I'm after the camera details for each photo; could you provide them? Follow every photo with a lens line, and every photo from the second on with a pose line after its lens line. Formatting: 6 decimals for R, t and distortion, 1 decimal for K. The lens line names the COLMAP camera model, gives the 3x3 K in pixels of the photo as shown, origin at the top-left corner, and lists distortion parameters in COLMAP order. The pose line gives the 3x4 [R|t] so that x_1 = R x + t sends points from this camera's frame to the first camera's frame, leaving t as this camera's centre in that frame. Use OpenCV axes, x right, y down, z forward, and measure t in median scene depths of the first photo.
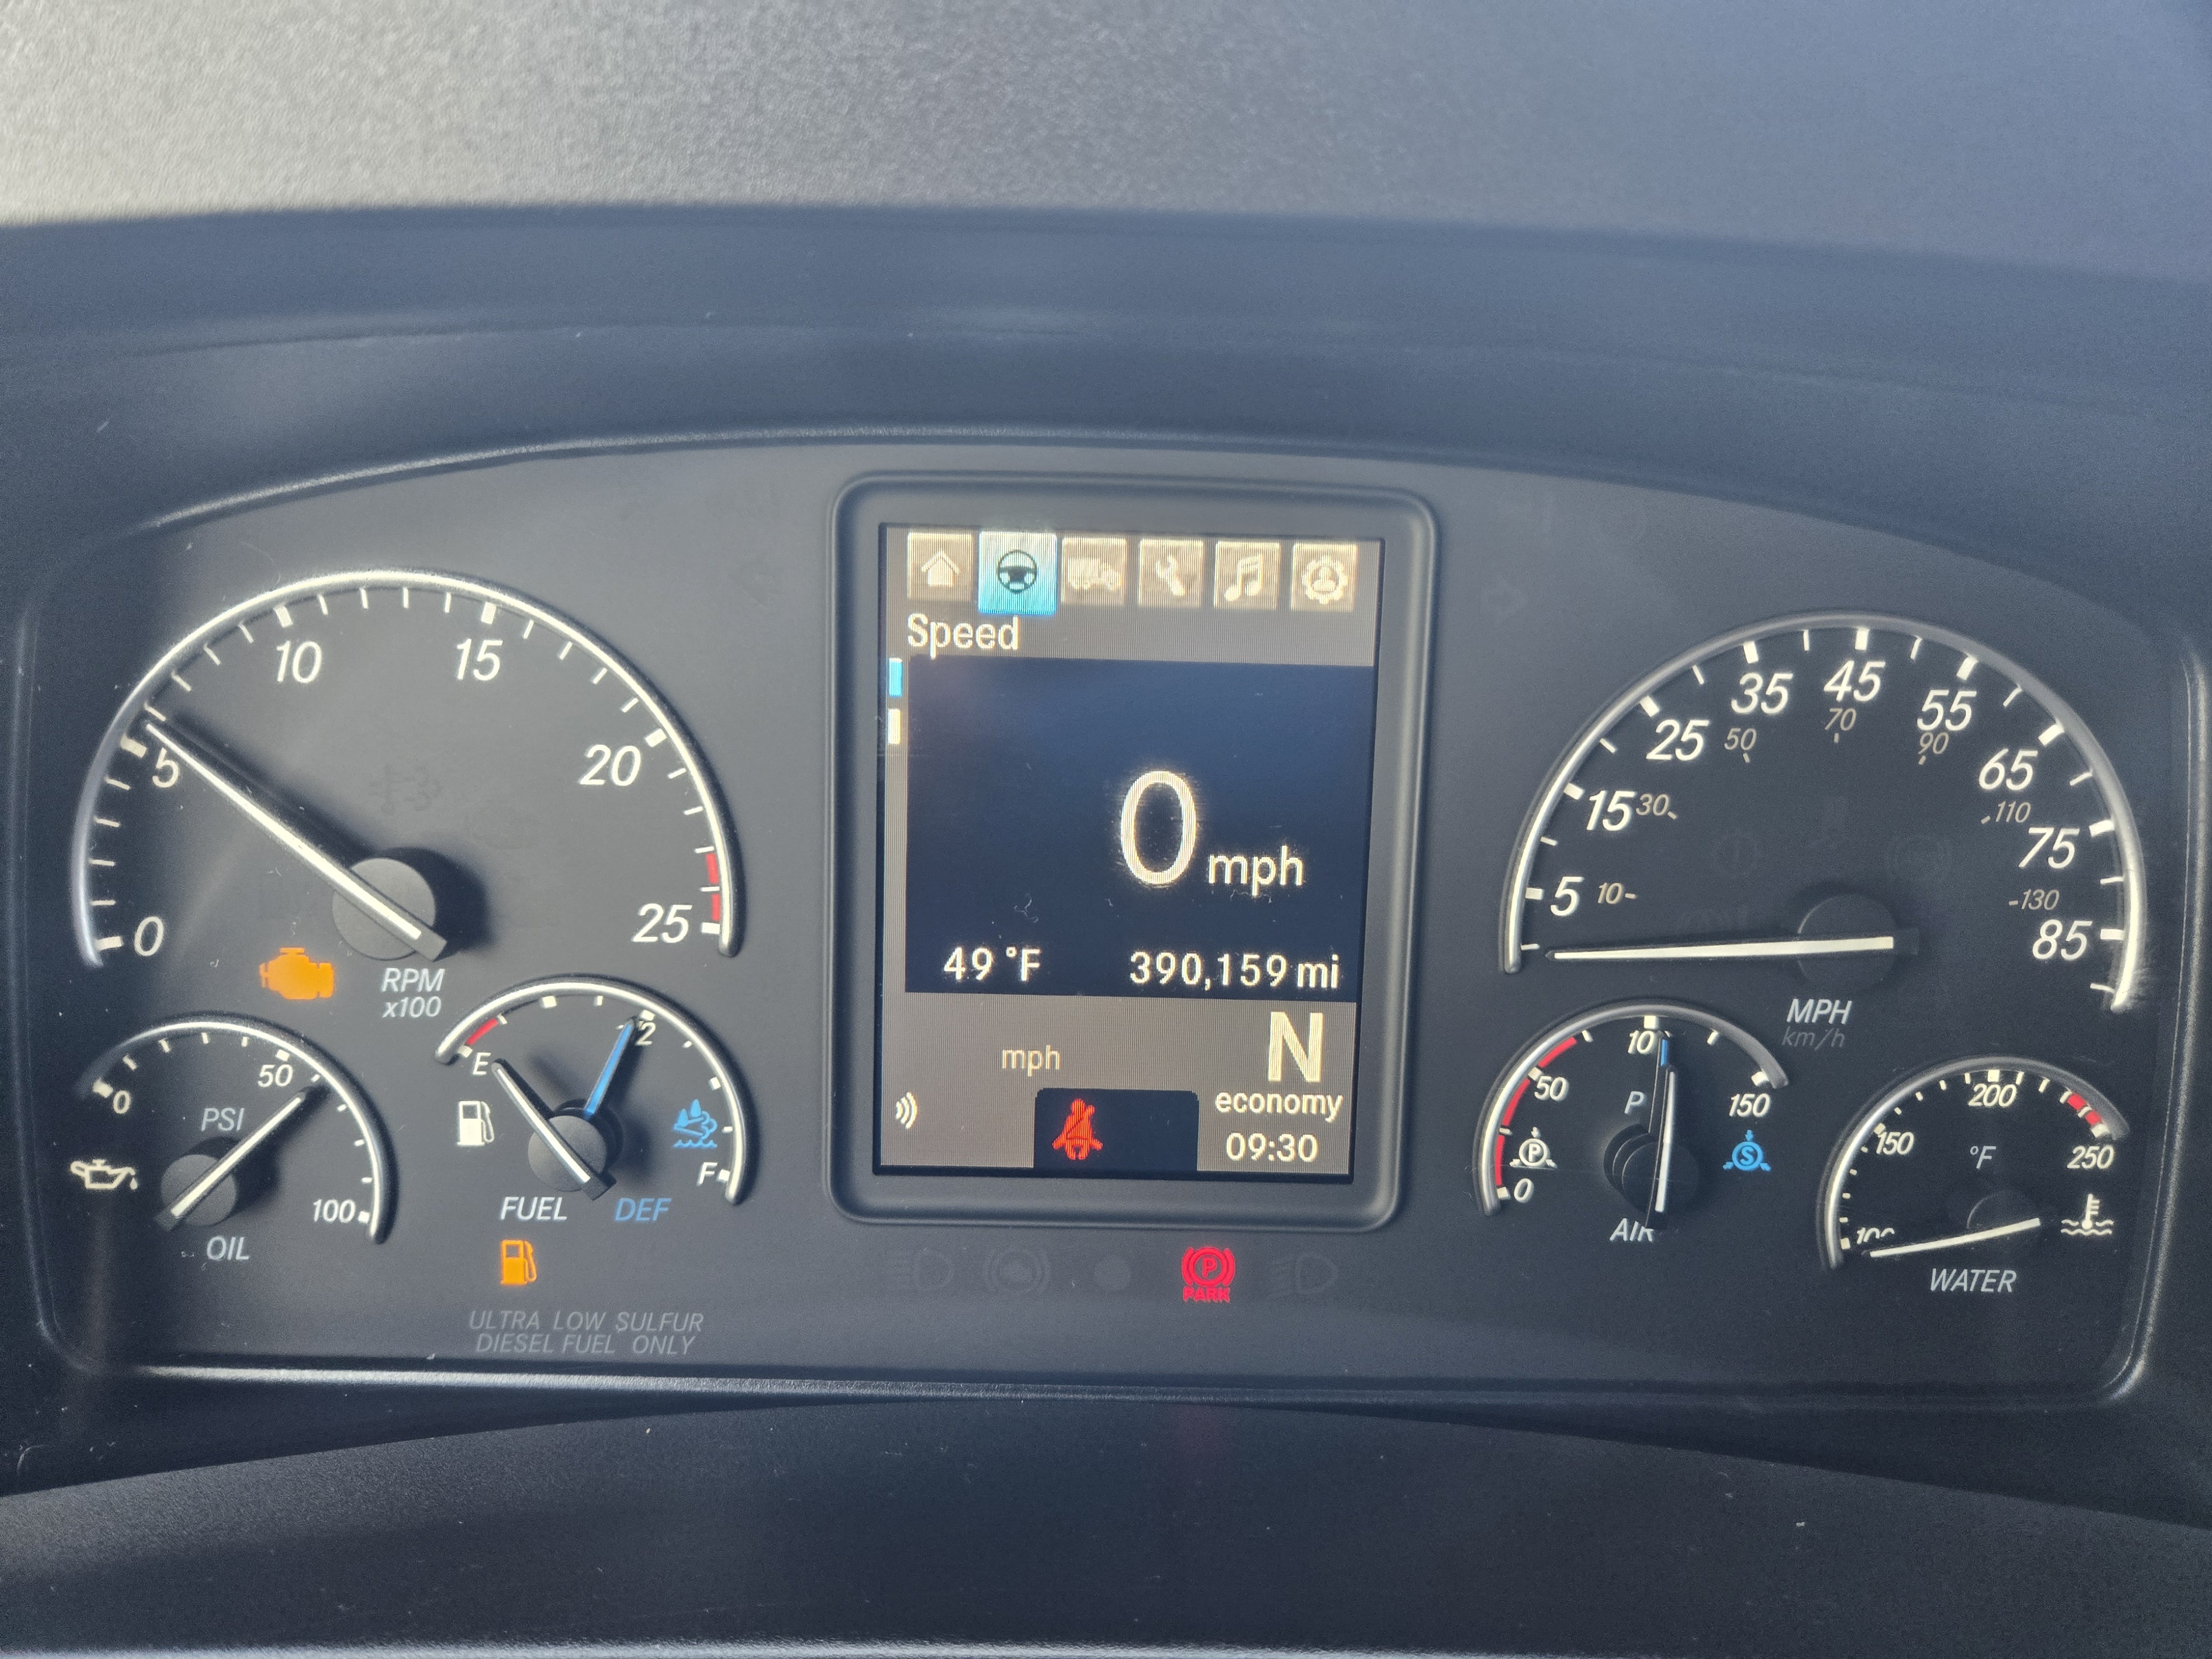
lens RADIAL K [[1499.8, 0, 1107.6], [0, 1499.8, 828.3], [0, 0, 1]] dist [0.047129, -0.031123]
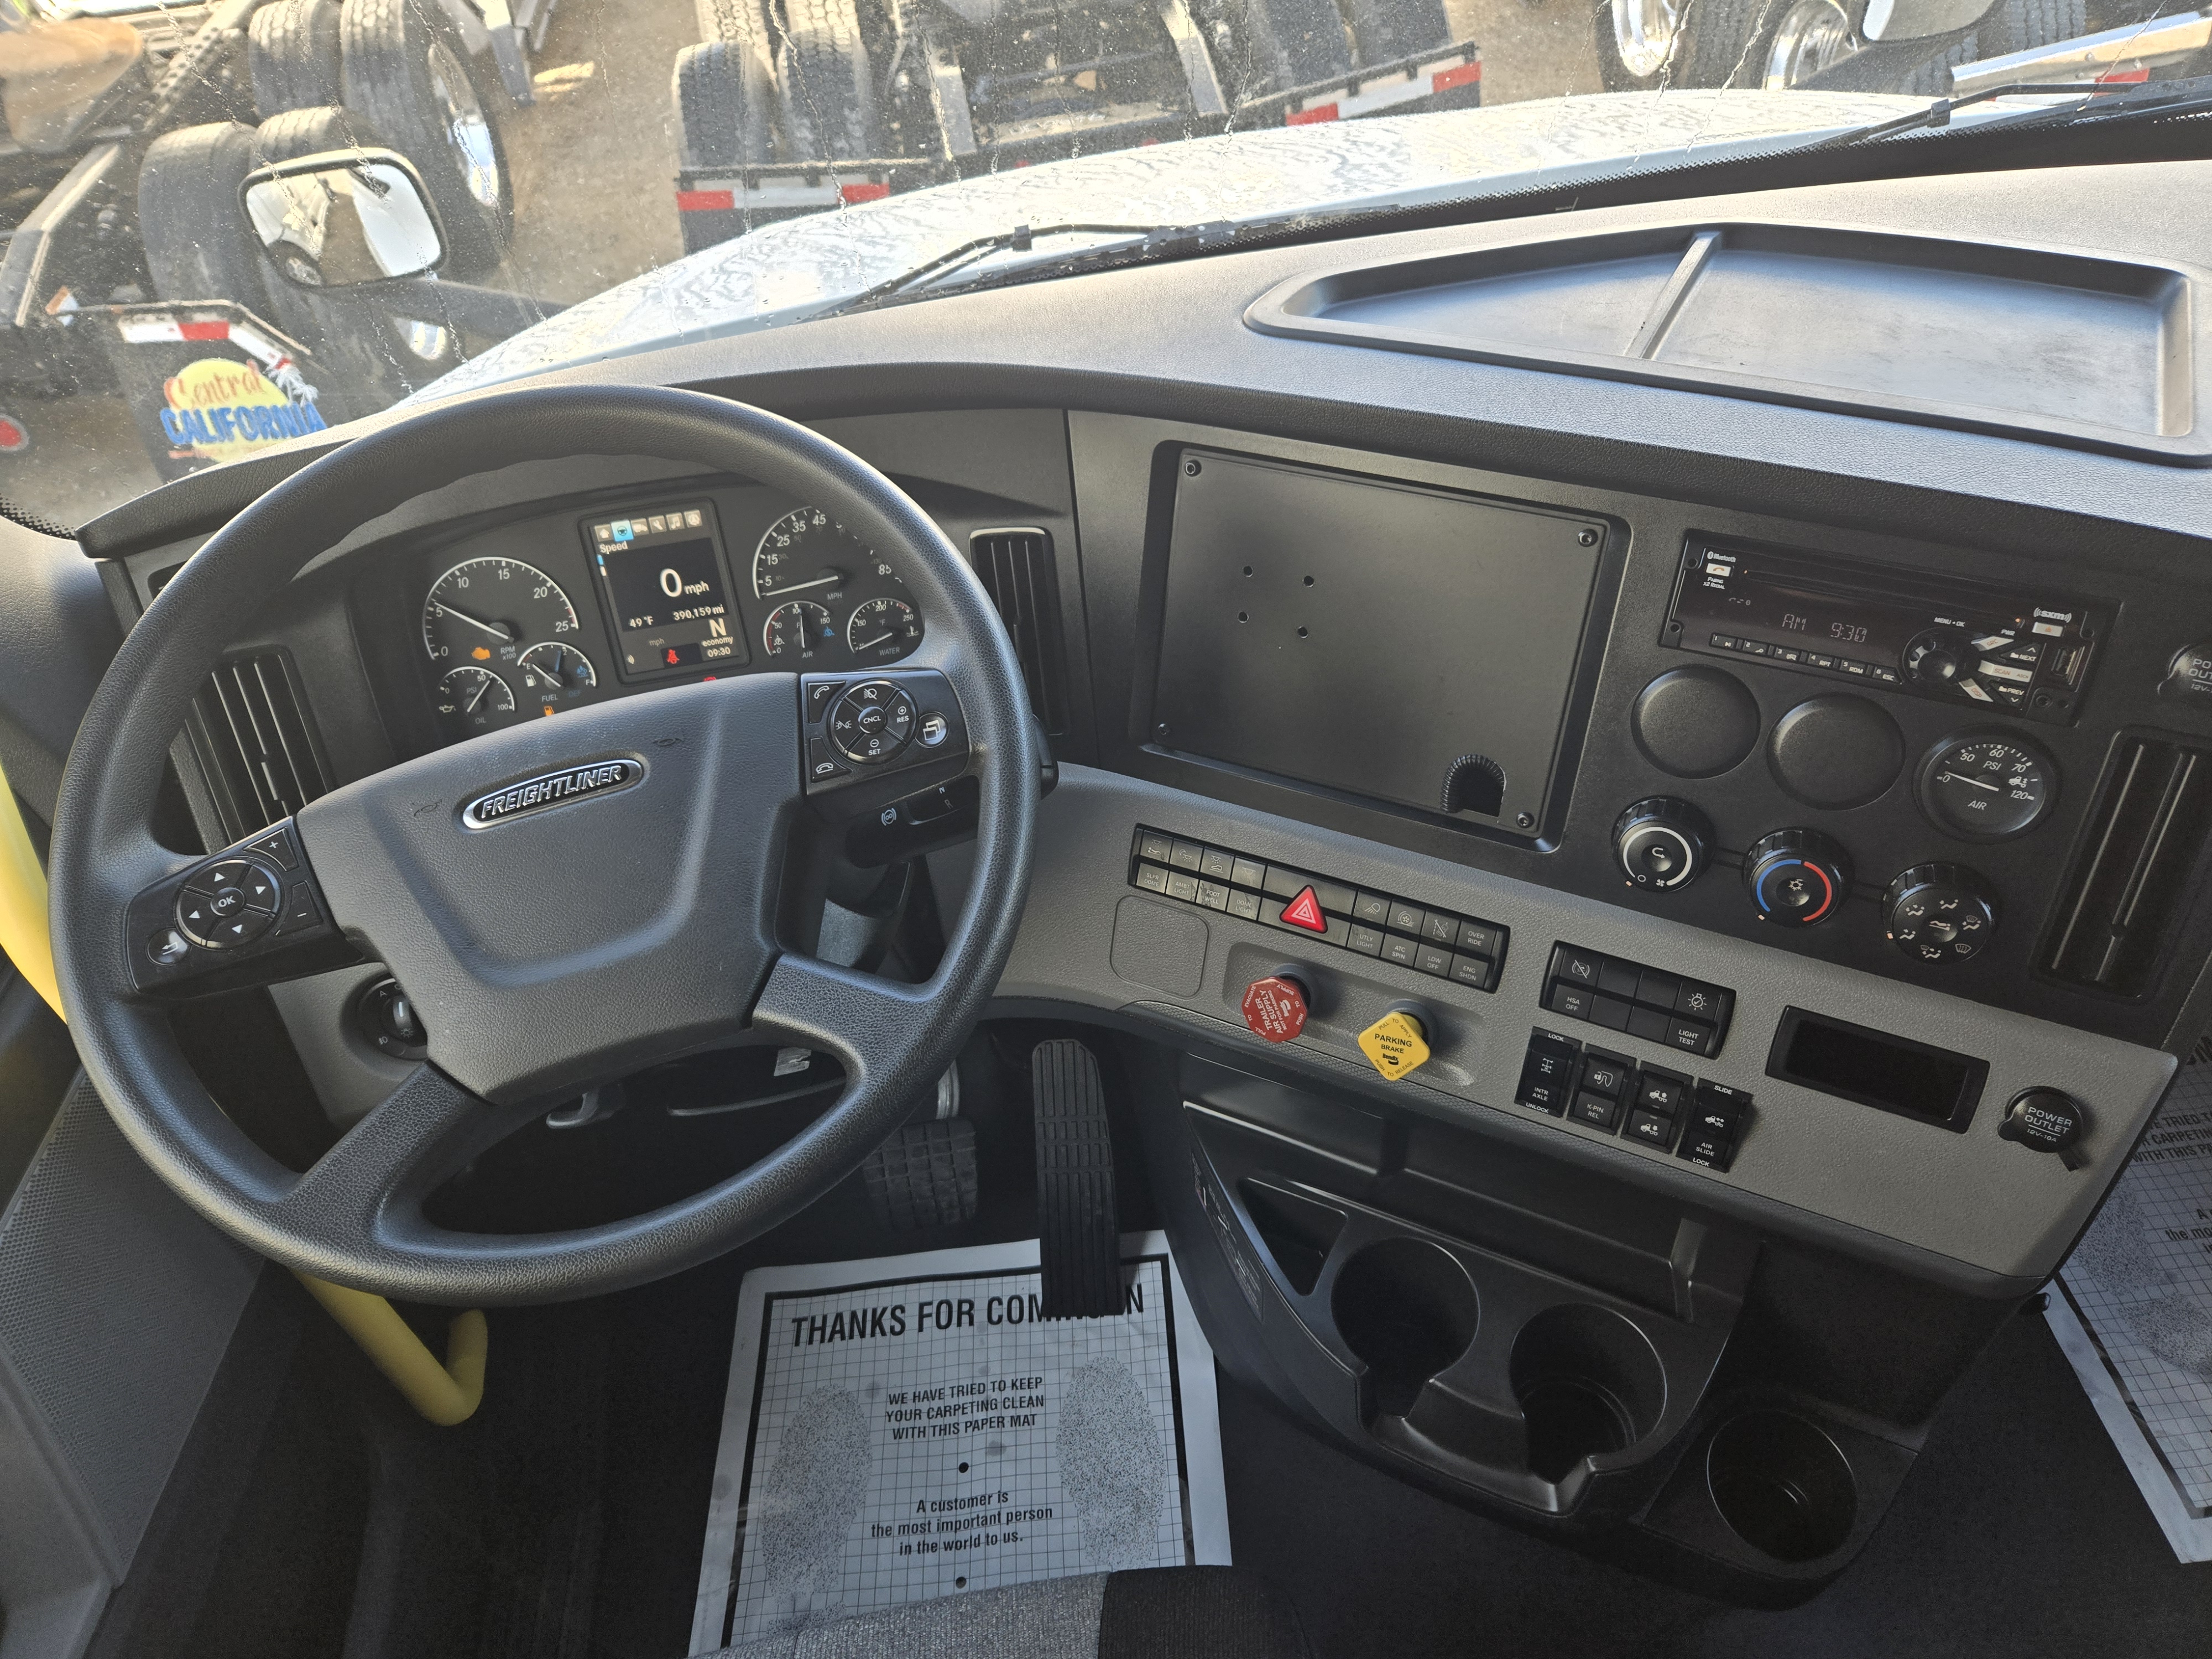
lens RADIAL K [[1499.8, 0, 1113.4], [0, 1499.8, 827.3], [0, 0, 1]] dist [0.047129, -0.031123]
pose [[0.977787, -0.201081, 0.059154, 0.879802], [0.184885, 0.960379, 0.208541, 0.006066], [-0.098744, -0.192972, 0.976223, -3.492466]]
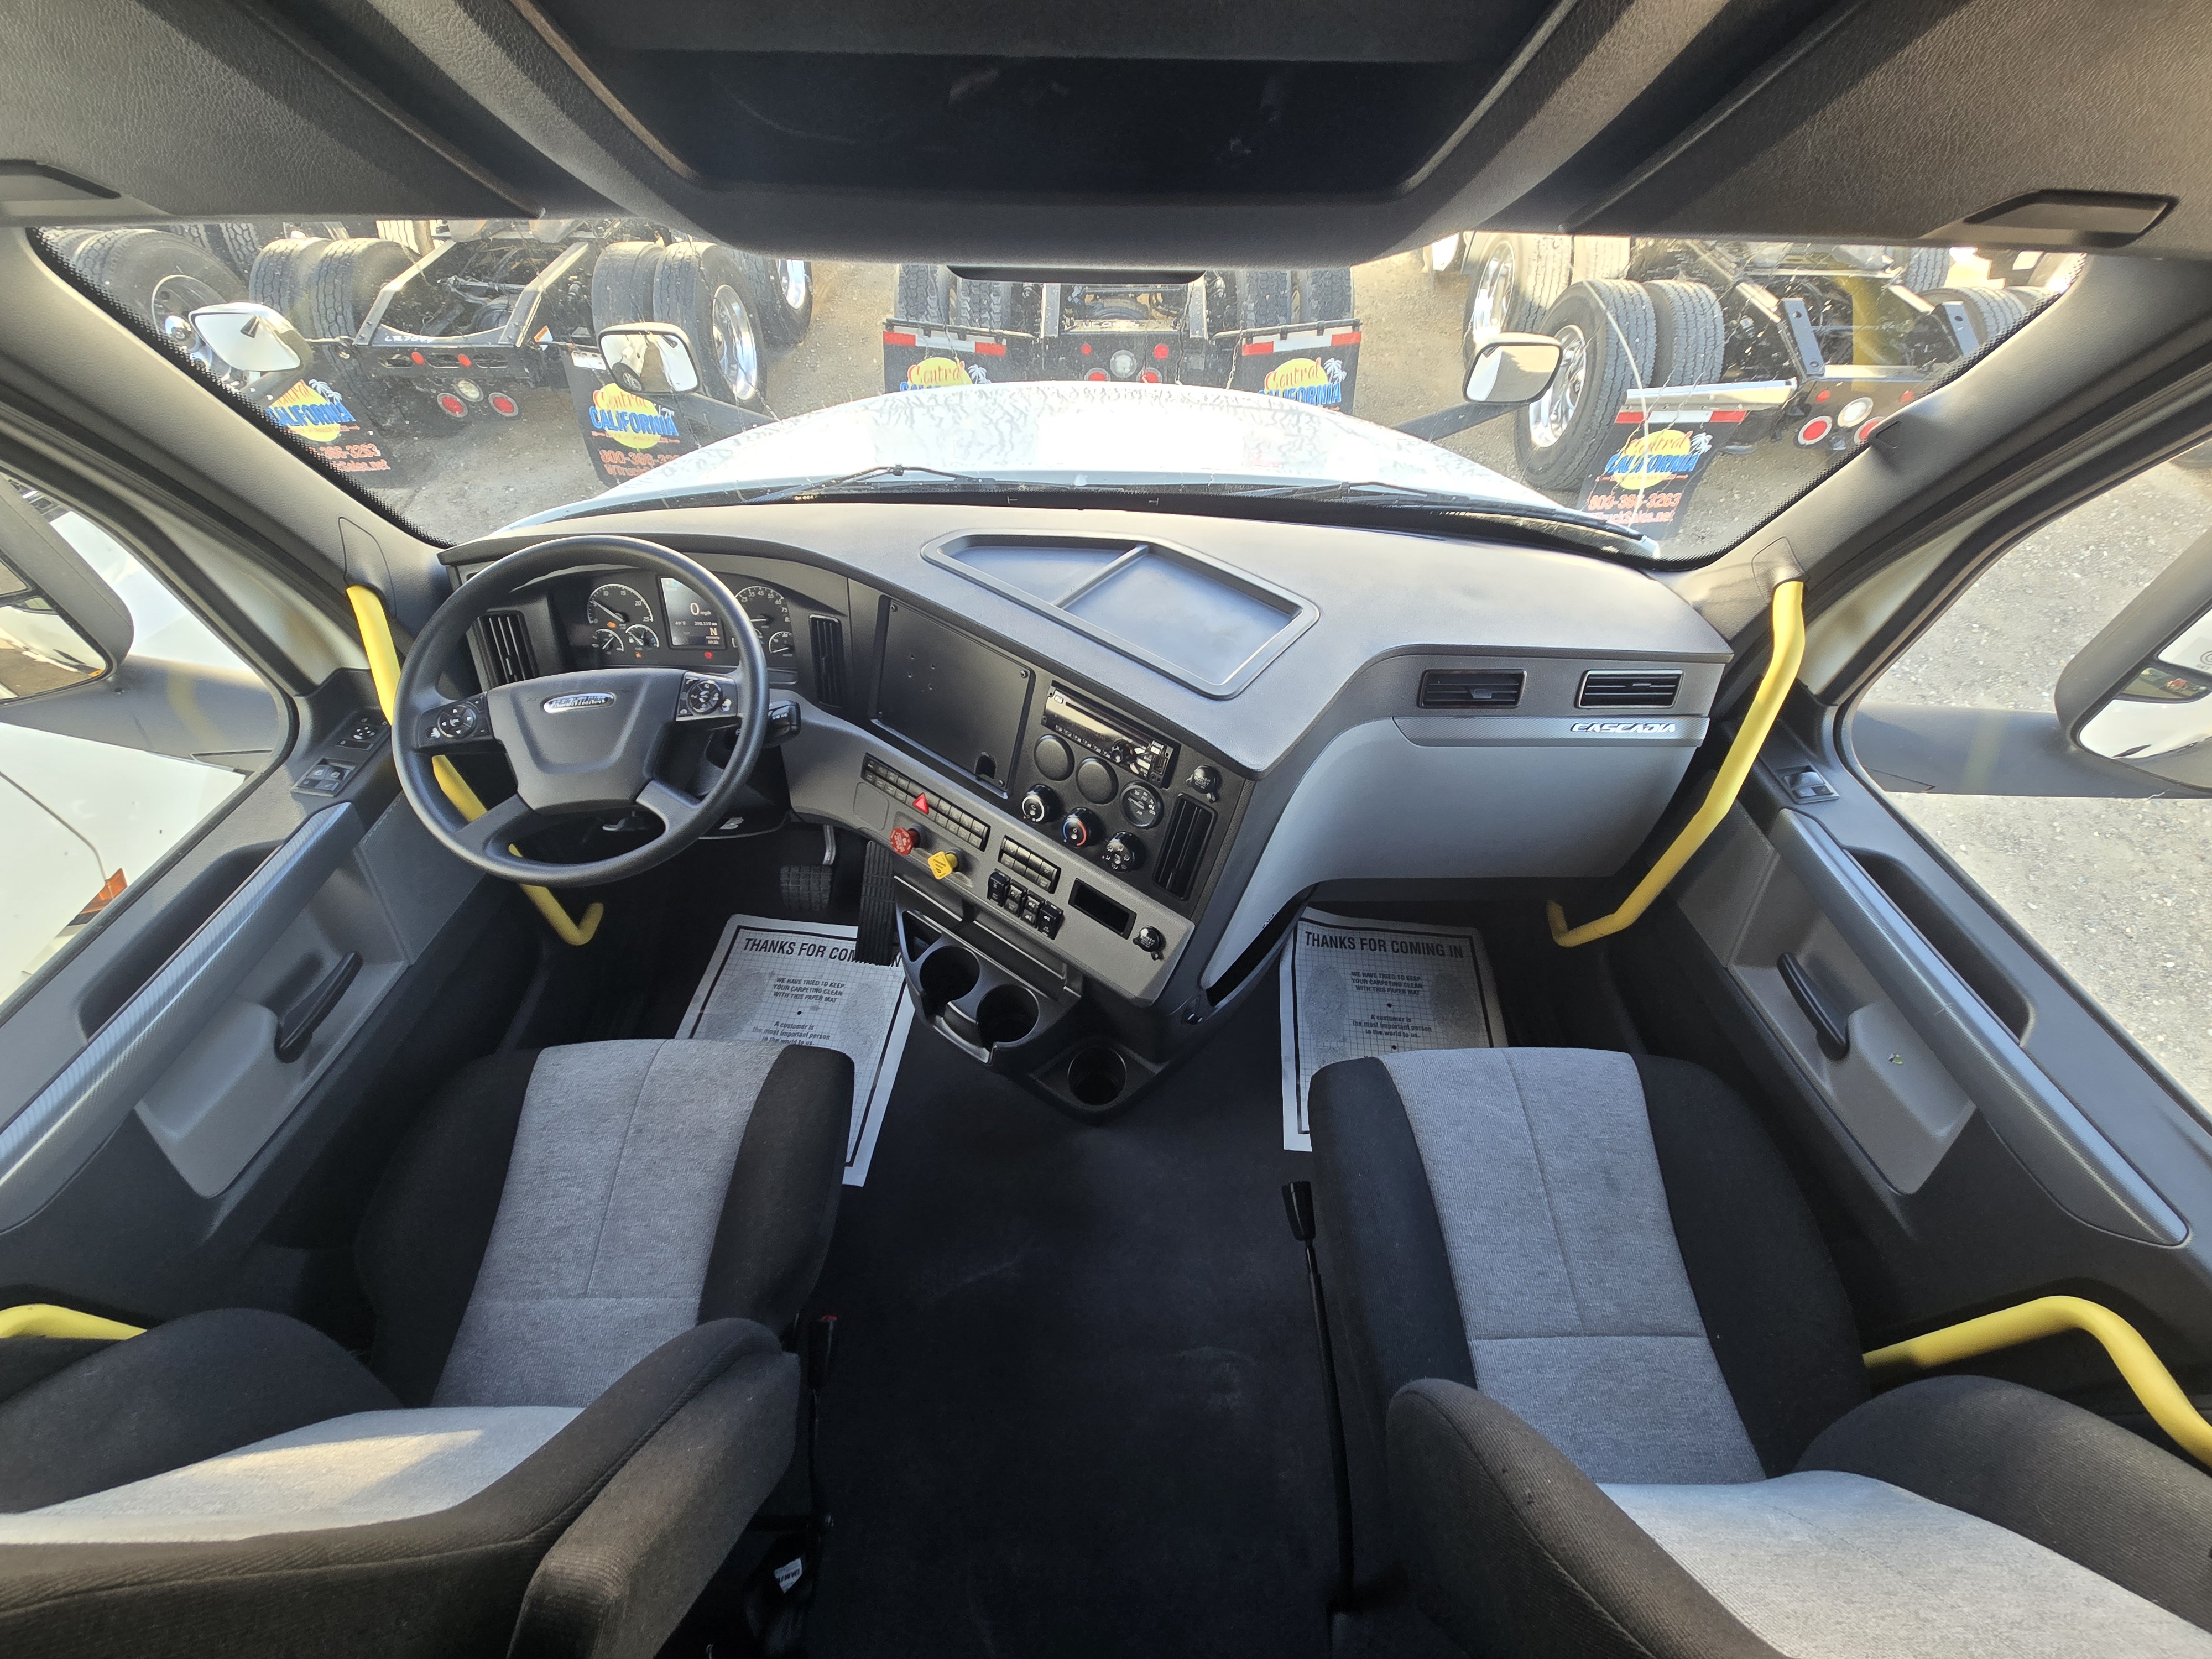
lens RADIAL K [[906.1, 0, 1096.3], [0, 906.1, 845.5], [0, 0, 1]] dist [0.002156, 0.000726]
pose [[0.999931, -0.011407, -0.002955, 2.675396], [0.011747, 0.945101, 0.326566, -0.446571], [-0.000933, -0.326578, 0.945170, -5.152535]]
